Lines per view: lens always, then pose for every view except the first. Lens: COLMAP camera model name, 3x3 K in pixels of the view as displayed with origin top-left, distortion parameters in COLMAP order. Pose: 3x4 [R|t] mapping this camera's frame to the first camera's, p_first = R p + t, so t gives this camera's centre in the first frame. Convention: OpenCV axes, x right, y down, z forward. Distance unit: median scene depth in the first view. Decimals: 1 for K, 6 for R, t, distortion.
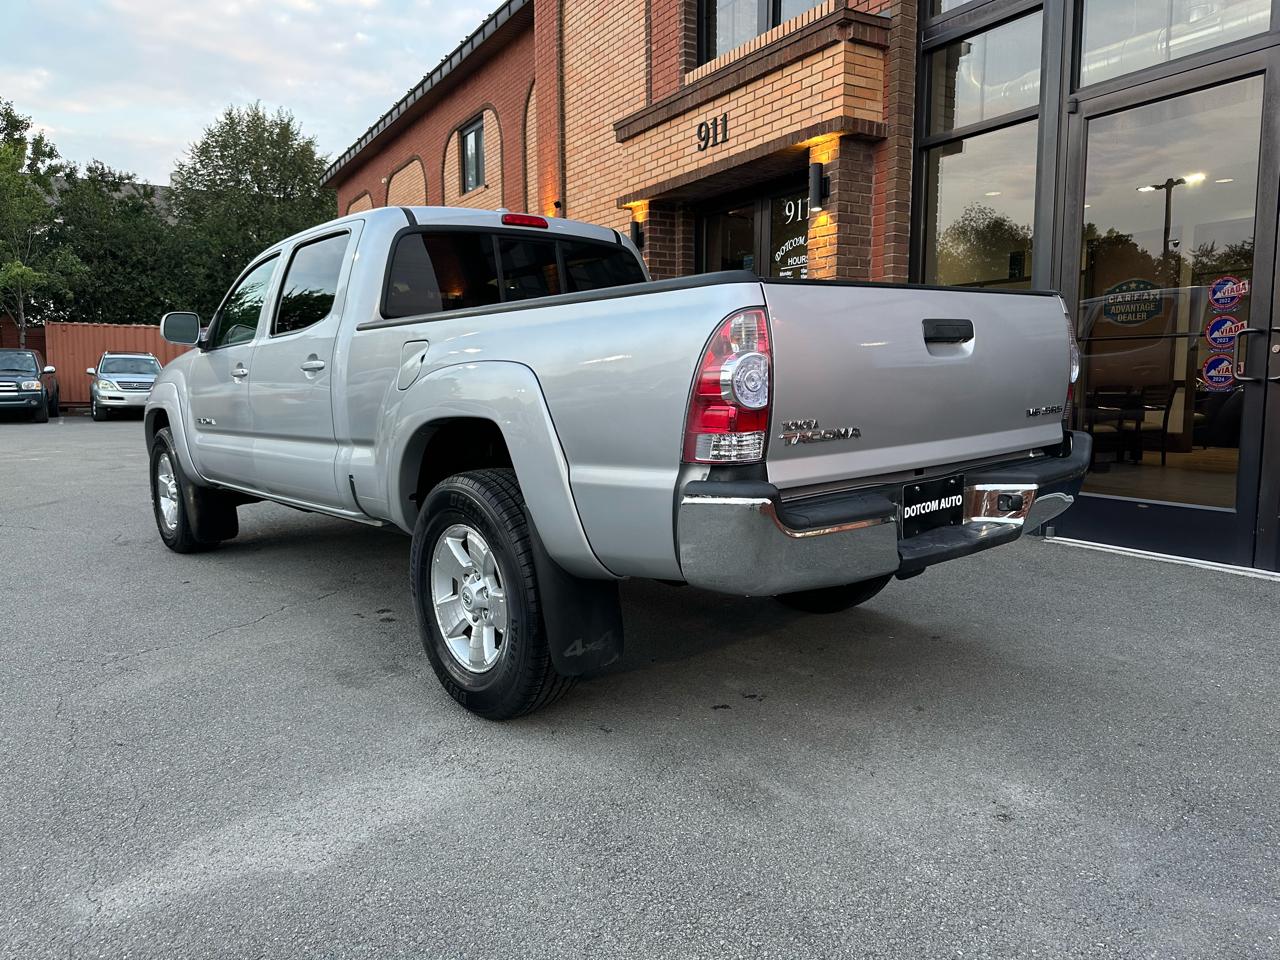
lens RADIAL K [[908.5, 0, 643.3], [0, 908.5, 483.3], [0, 0, 1]] dist [0.018879, -0.022628]
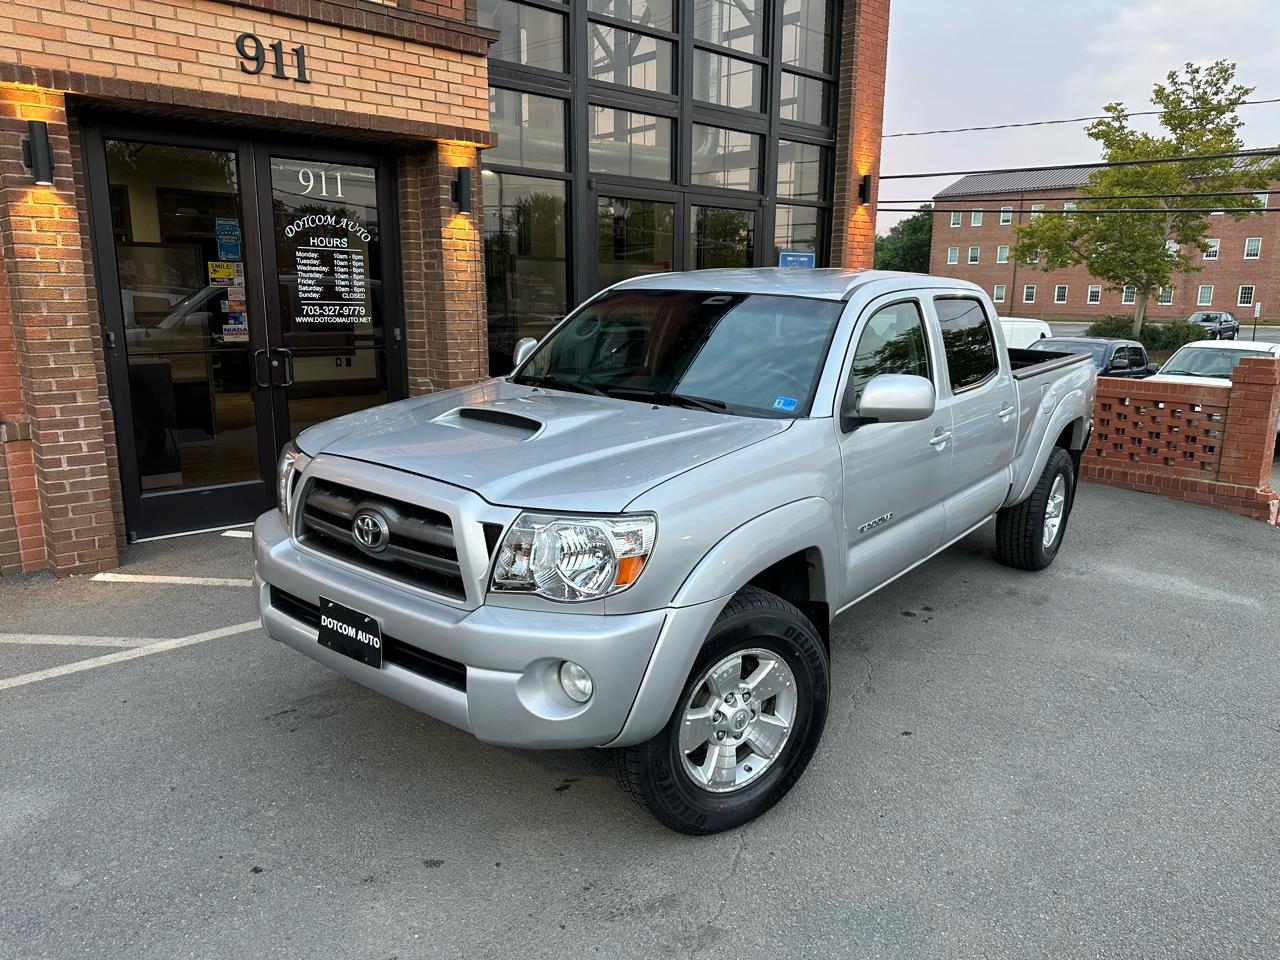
lens RADIAL K [[909.8, 0, 646.7], [0, 909.8, 479.0], [0, 0, 1]] dist [0.005121, -0.009721]
pose [[-0.207423, -0.198752, 0.957848, -0.705488], [0.098271, 0.969957, 0.222546, -0.175000], [-0.973303, 0.140290, -0.181660, 0.822063]]
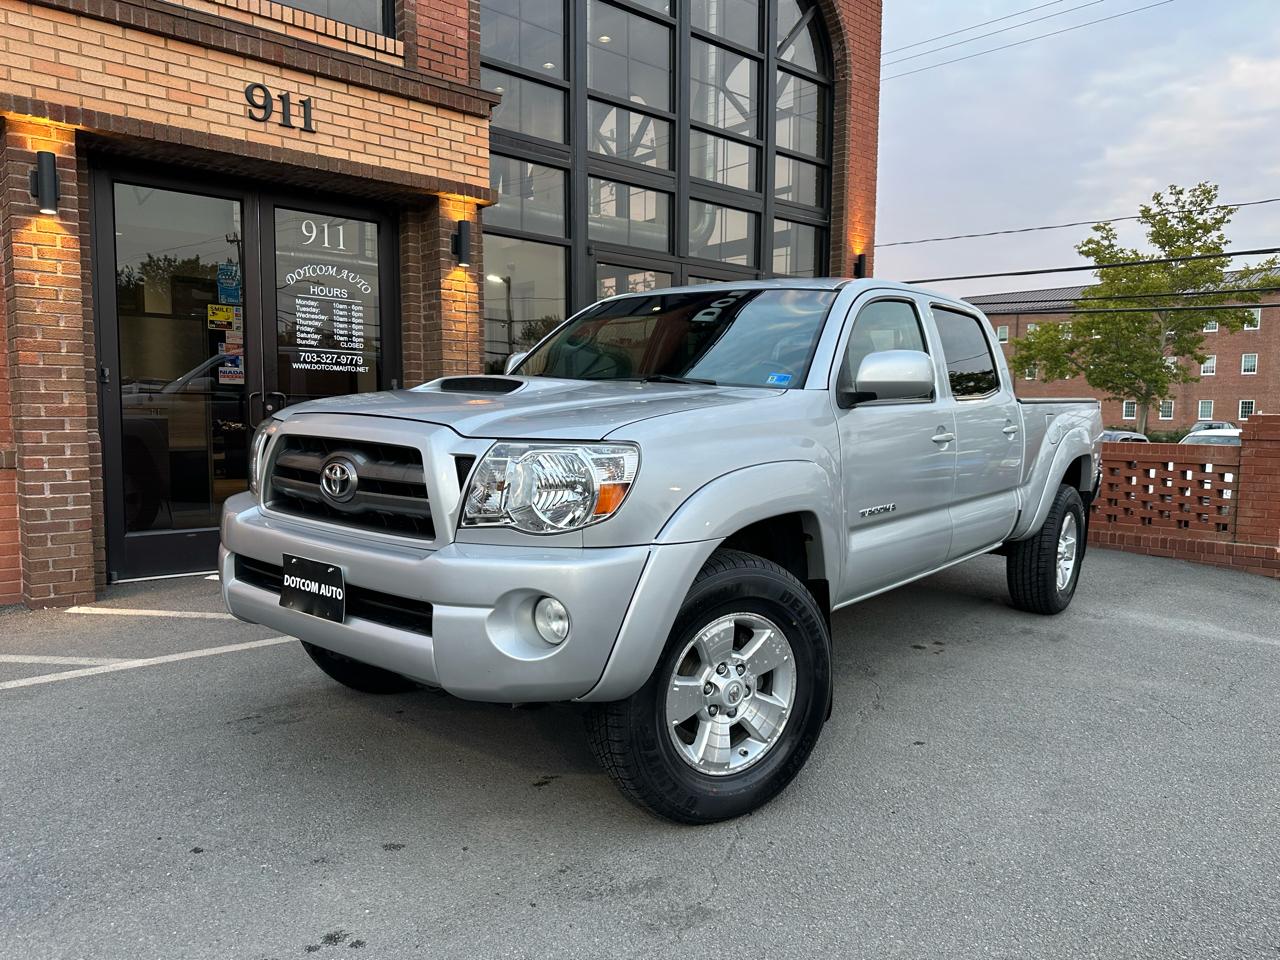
lens RADIAL K [[908.7, 0, 638.1], [0, 908.7, 482.8], [0, 0, 1]] dist [0.007328, -0.012997]
pose [[-0.192570, -0.074336, 0.978464, -0.697109], [0.101728, 0.990242, 0.095252, -0.107262], [-0.975996, 0.117880, -0.183129, 0.819180]]
